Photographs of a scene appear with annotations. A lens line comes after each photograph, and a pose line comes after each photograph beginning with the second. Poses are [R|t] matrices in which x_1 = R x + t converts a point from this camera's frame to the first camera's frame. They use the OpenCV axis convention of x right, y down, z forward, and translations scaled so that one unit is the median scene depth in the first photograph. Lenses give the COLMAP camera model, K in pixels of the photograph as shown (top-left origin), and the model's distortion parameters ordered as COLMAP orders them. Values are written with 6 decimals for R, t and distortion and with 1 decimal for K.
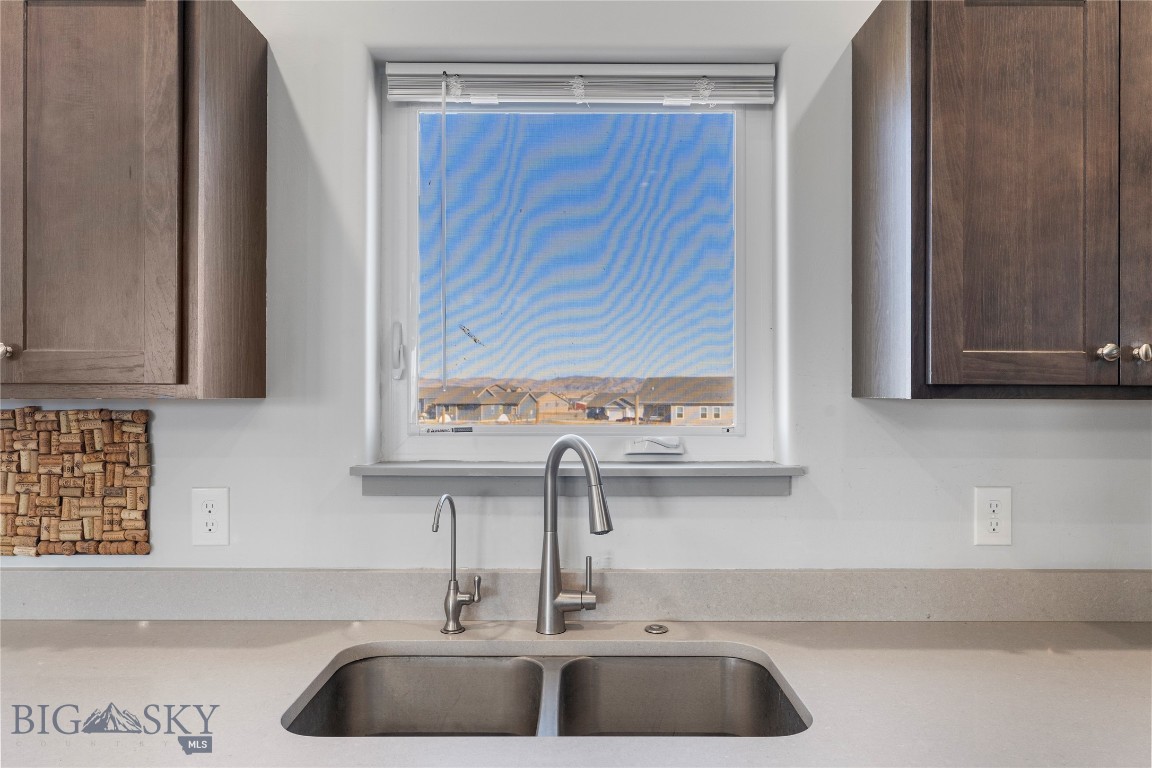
lens RADIAL K [[765.8, 0, 570.5], [0, 765.8, 389.2], [0, 0, 1]] dist [0.005908, -0.000194]
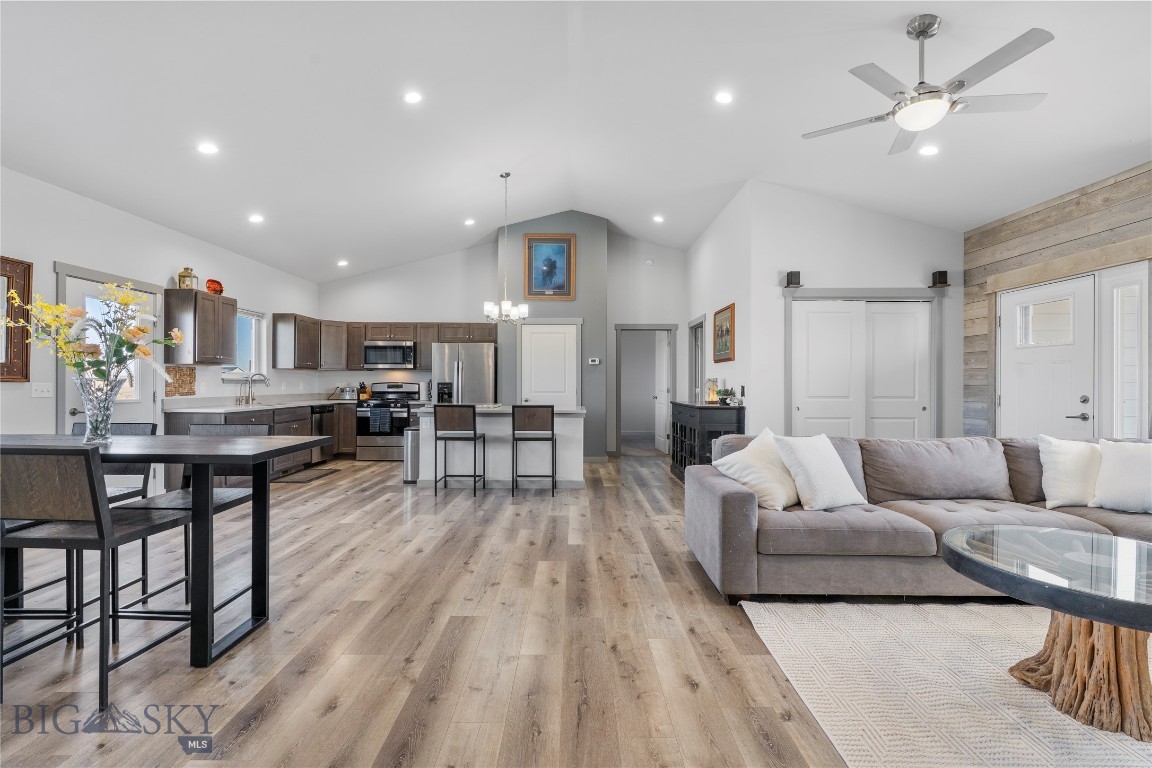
lens RADIAL K [[519.3, 0, 577.6], [0, 519.3, 381.8], [0, 0, 1]] dist [-0.011371, 0.001913]
pose [[-0.014721, -0.000381, 0.999892, -4.099227], [-0.008840, 0.999961, 0.000251, 0.102089], [-0.999853, -0.008835, -0.014724, -1.545733]]
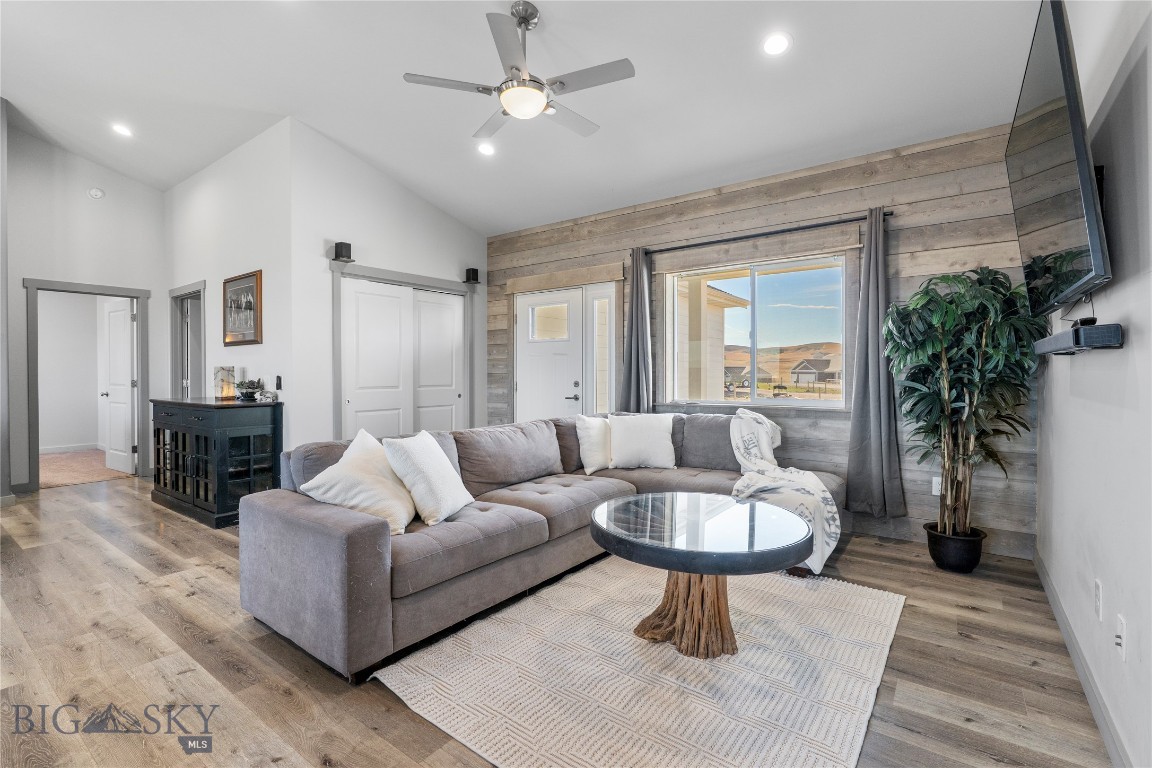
lens RADIAL K [[519.3, 0, 574.6], [0, 519.3, 376.4], [0, 0, 1]] dist [-0.011371, 0.001913]
pose [[-0.810780, -0.004644, 0.585332, -3.521053], [-0.002697, 0.999988, 0.004198, 0.106096], [-0.585344, 0.001825, -0.810783, -1.404377]]
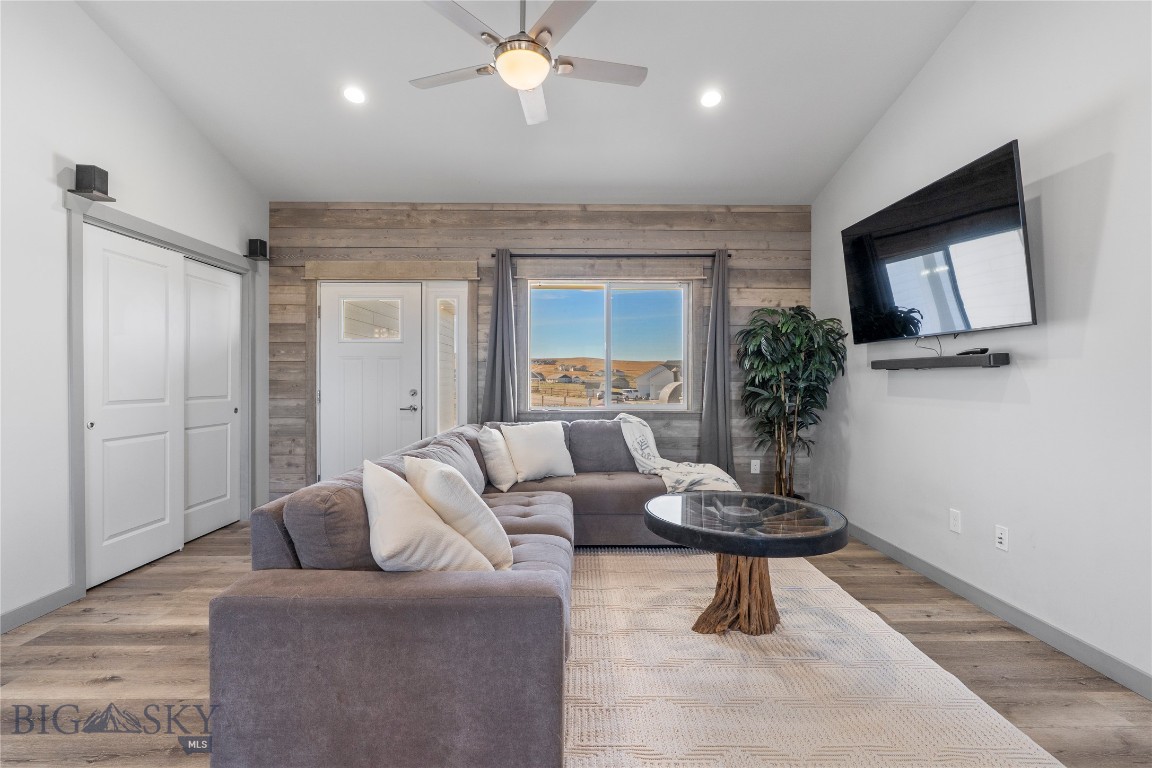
lens RADIAL K [[519.3, 0, 581.9], [0, 519.3, 383.1], [0, 0, 1]] dist [-0.011371, 0.001913]
pose [[-0.999640, -0.004035, -0.026521, -2.456899], [-0.004057, 0.999991, 0.000787, 0.108433], [0.026518, 0.000894, -0.999648, -1.192381]]
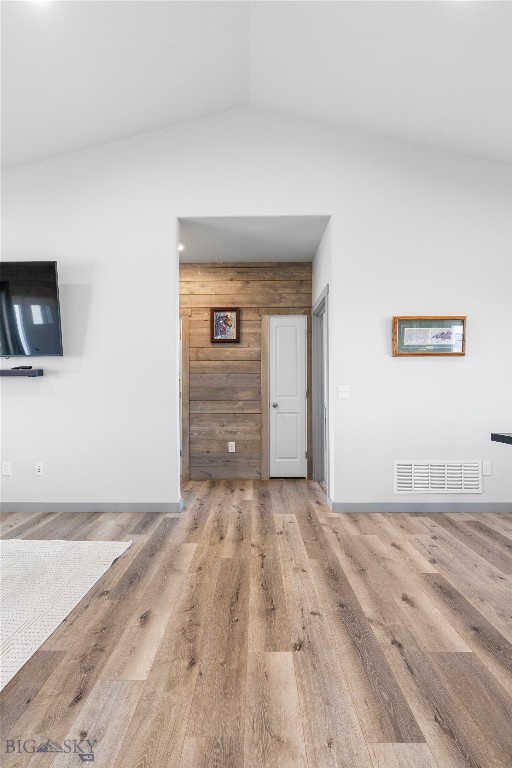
lens RADIAL K [[346.2, 0, 261.0], [0, 346.2, 387.0], [0, 0, 1]] dist [-0.011371, 0.001913]
pose [[0.019654, -0.010583, -0.999751, -1.793059], [0.011130, 0.999884, -0.010365, 0.146616], [0.999745, -0.010924, 0.019769, -1.508754]]
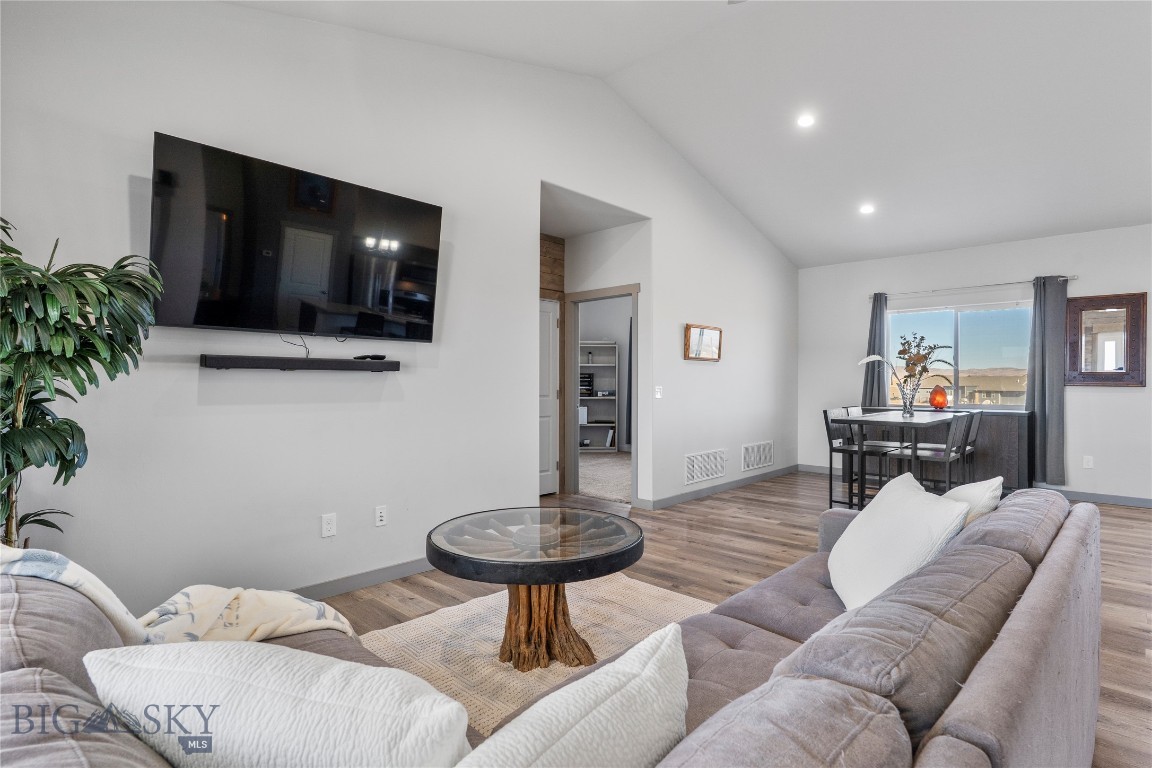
lens RADIAL K [[576.7, 0, 578.6], [0, 576.7, 375.6], [0, 0, 1]] dist [0.012880, 0.000623]
pose [[0.745912, -0.003684, -0.666034, -1.844038], [-0.000566, 0.999981, -0.006165, 0.080708], [0.666044, 0.004975, 0.745895, -3.825983]]
